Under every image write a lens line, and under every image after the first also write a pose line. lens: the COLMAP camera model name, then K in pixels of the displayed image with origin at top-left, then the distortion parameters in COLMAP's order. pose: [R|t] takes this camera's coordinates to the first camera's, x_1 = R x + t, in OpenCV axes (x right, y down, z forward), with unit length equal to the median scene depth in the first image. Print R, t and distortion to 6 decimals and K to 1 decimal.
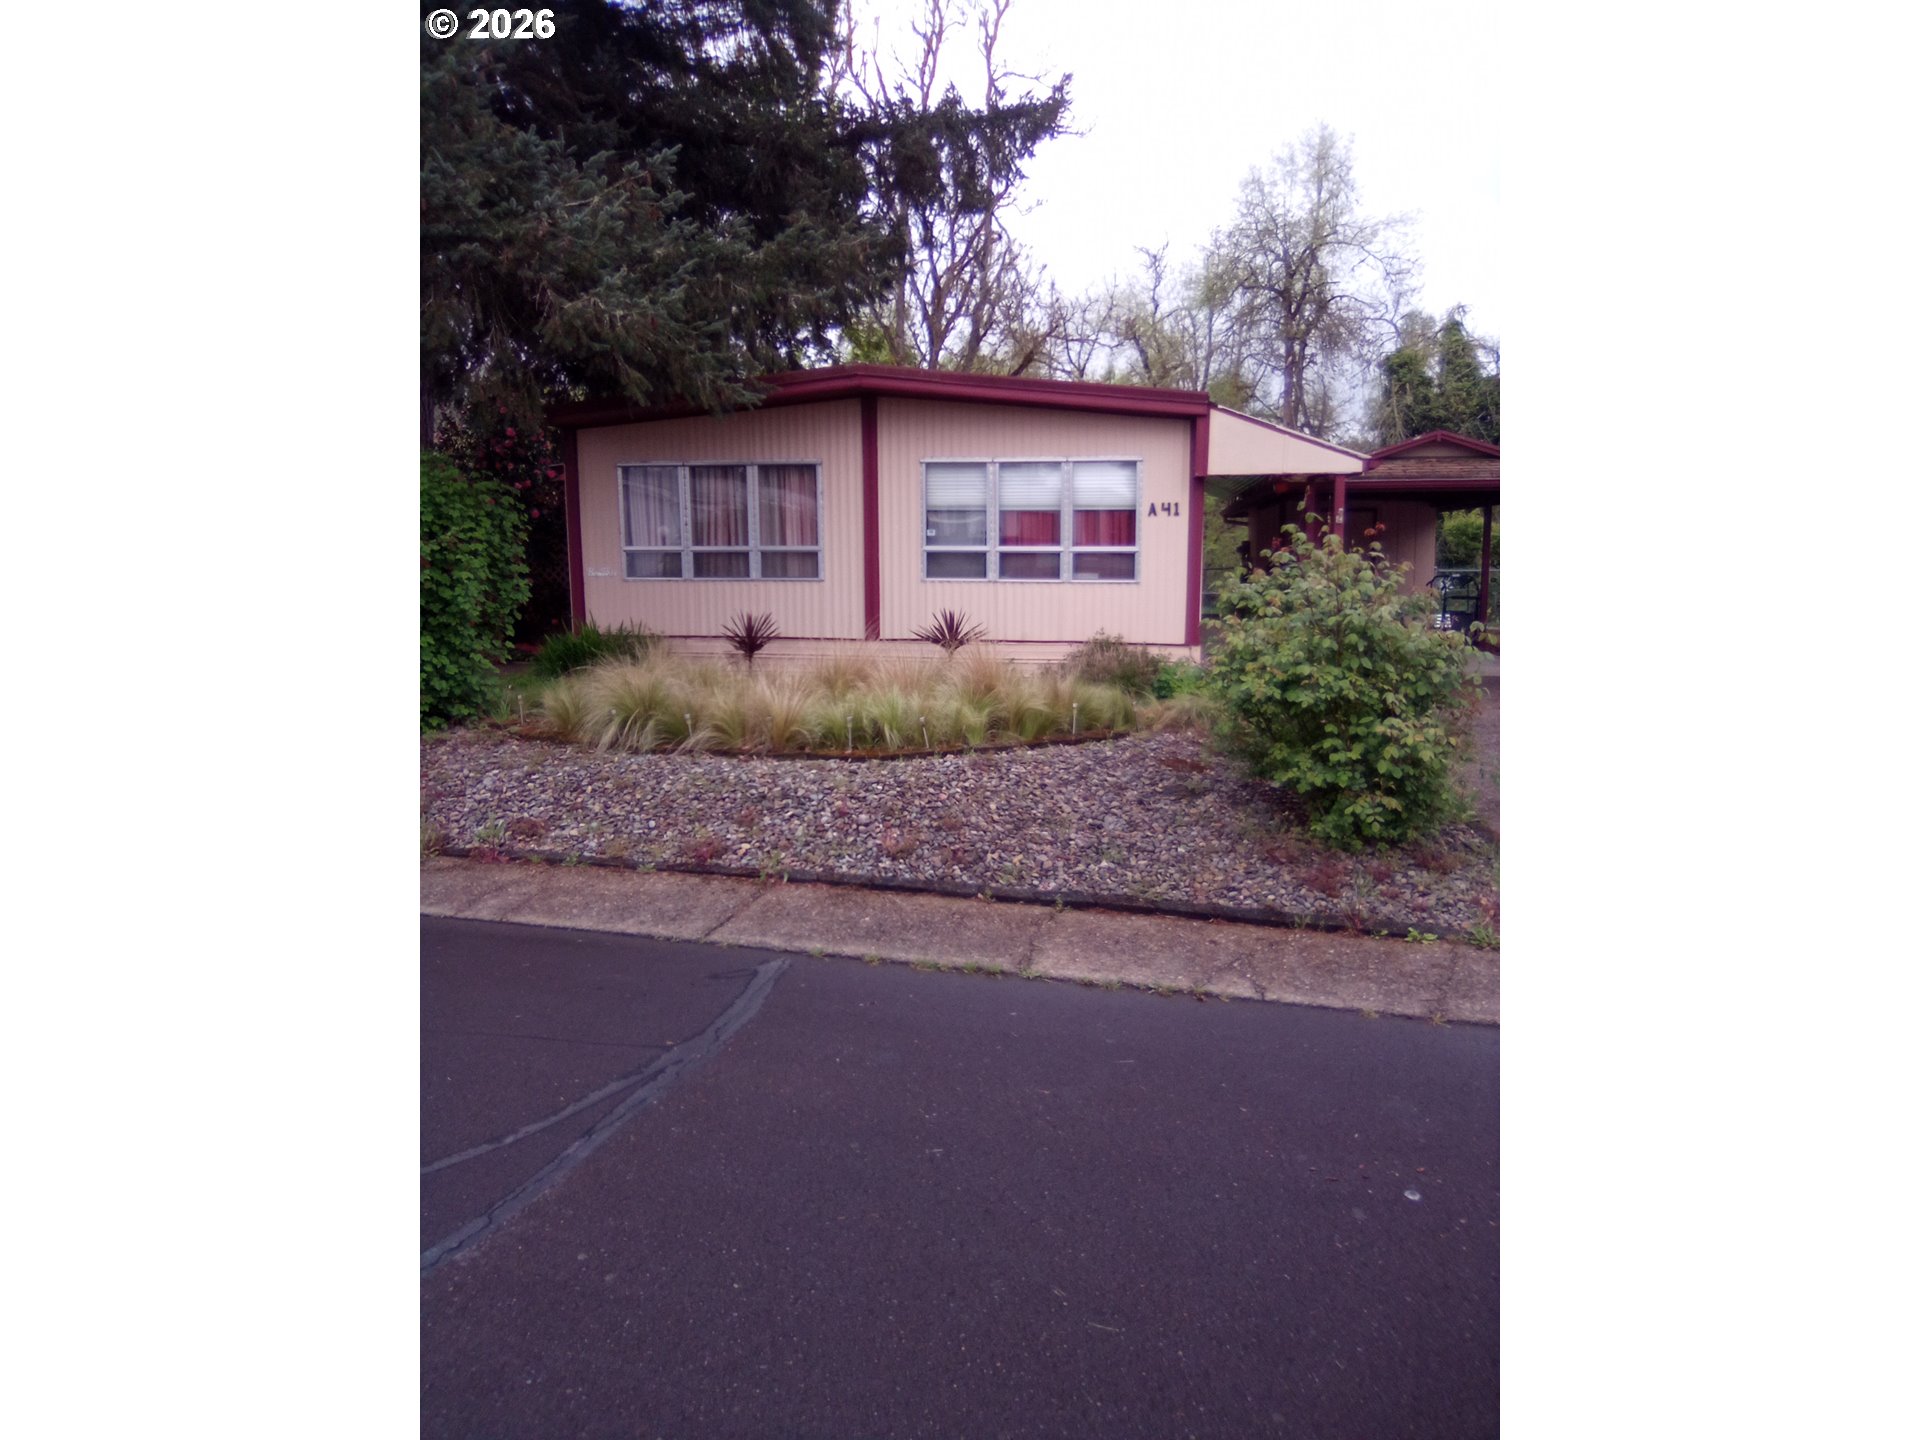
lens RADIAL K [[1166.1, 0, 953.1], [0, 1166.1, 703.3], [0, 0, 1]] dist [0.024551, -0.059927]
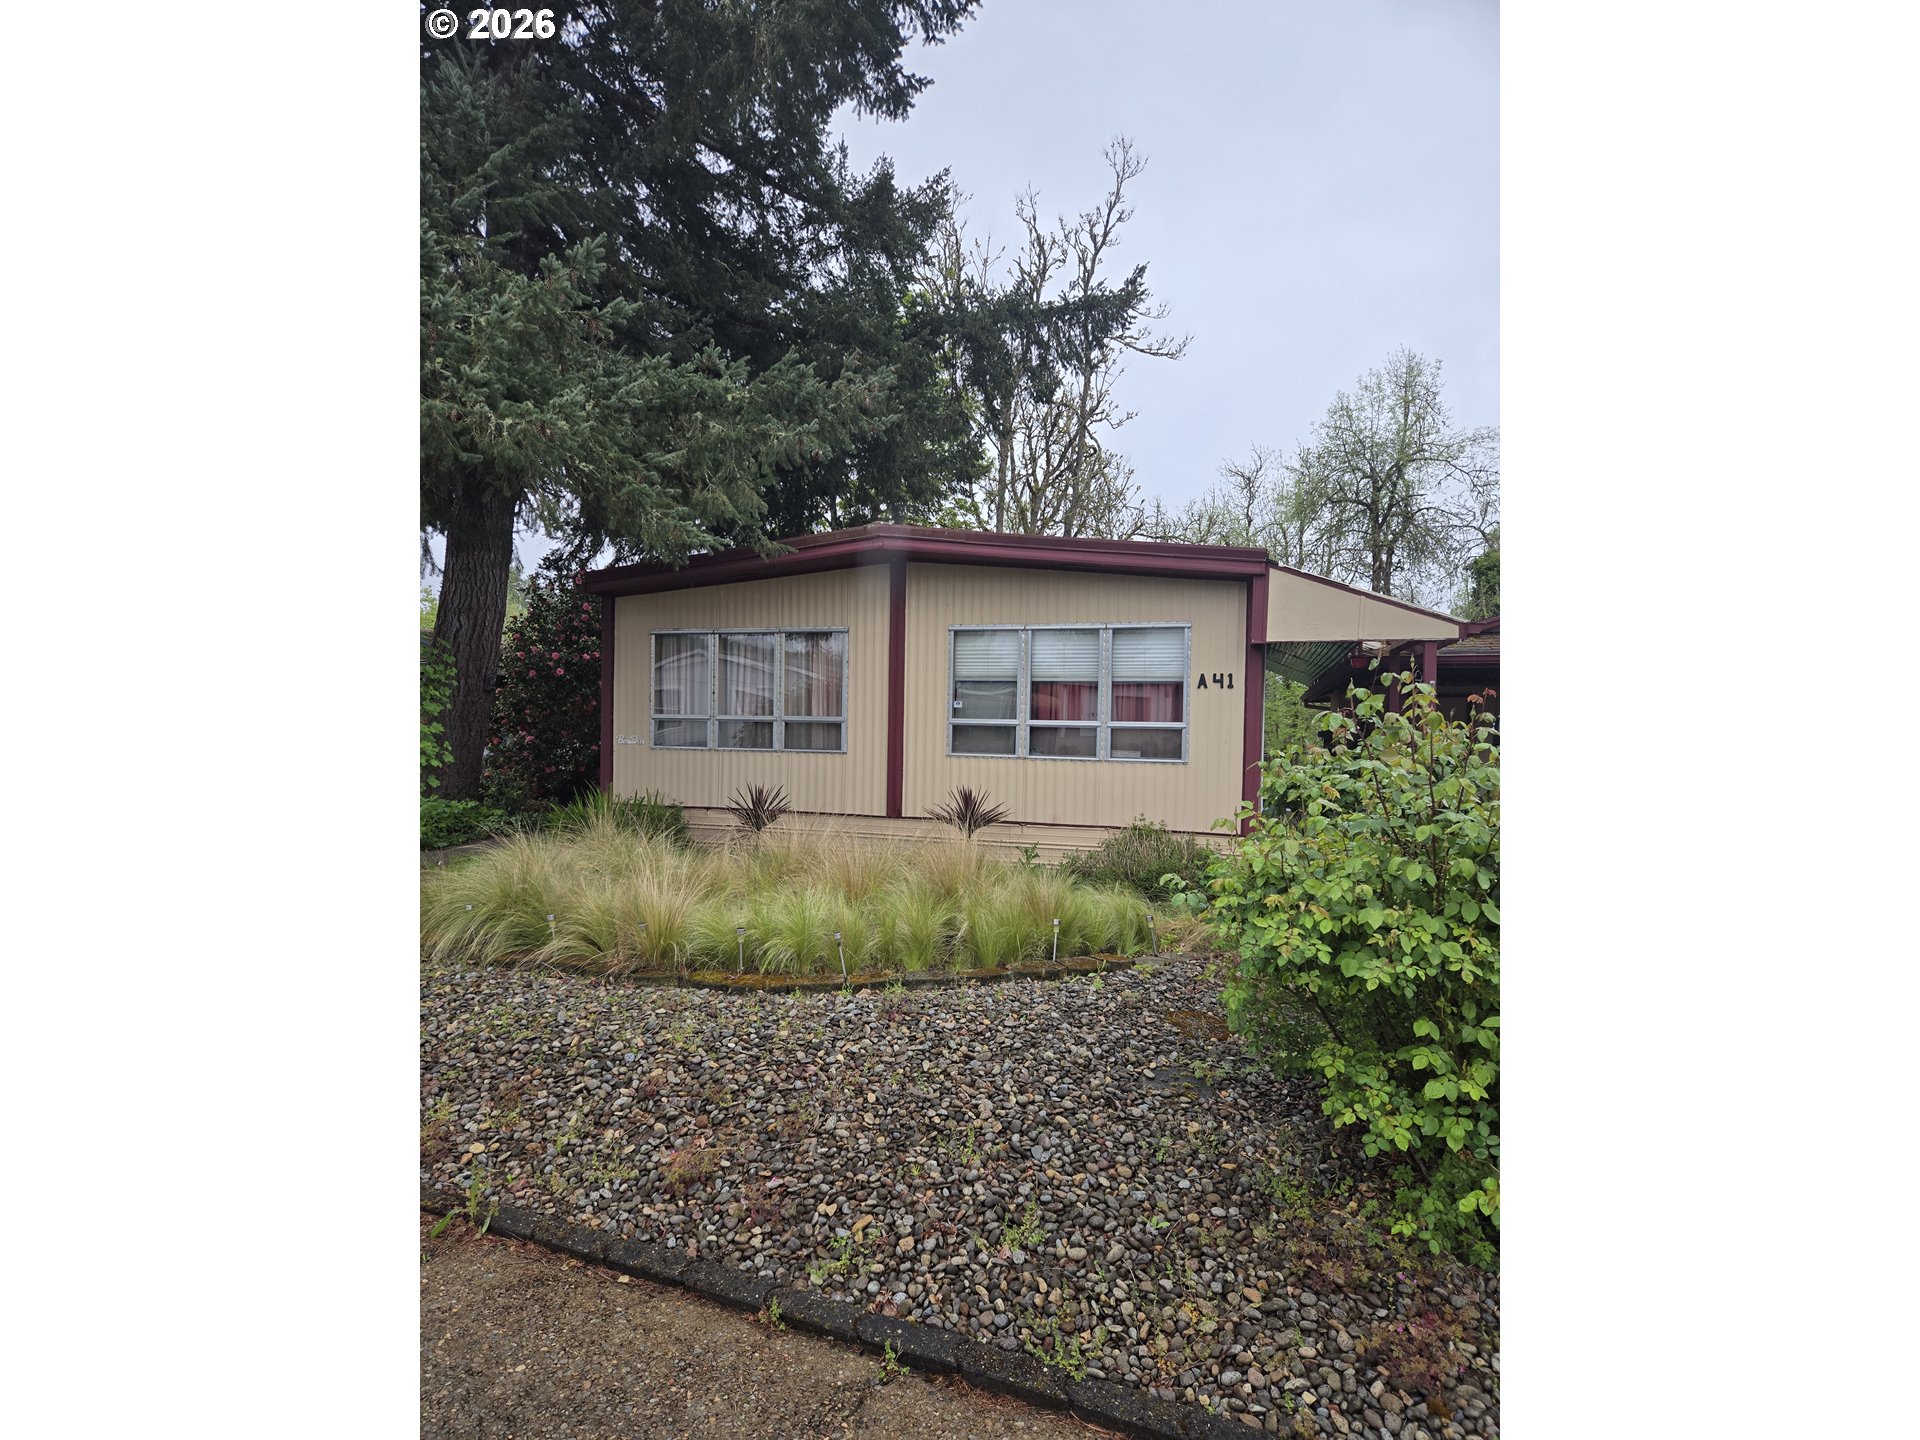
lens RADIAL K [[971.7, 0, 944.0], [0, 971.7, 751.8], [0, 0, 1]] dist [0.051261, -0.000155]
pose [[0.989973, 0.022509, -0.139453, 0.077242], [-0.038002, 0.993265, -0.109453, -0.023368], [0.136050, 0.113655, 0.984161, 0.239036]]
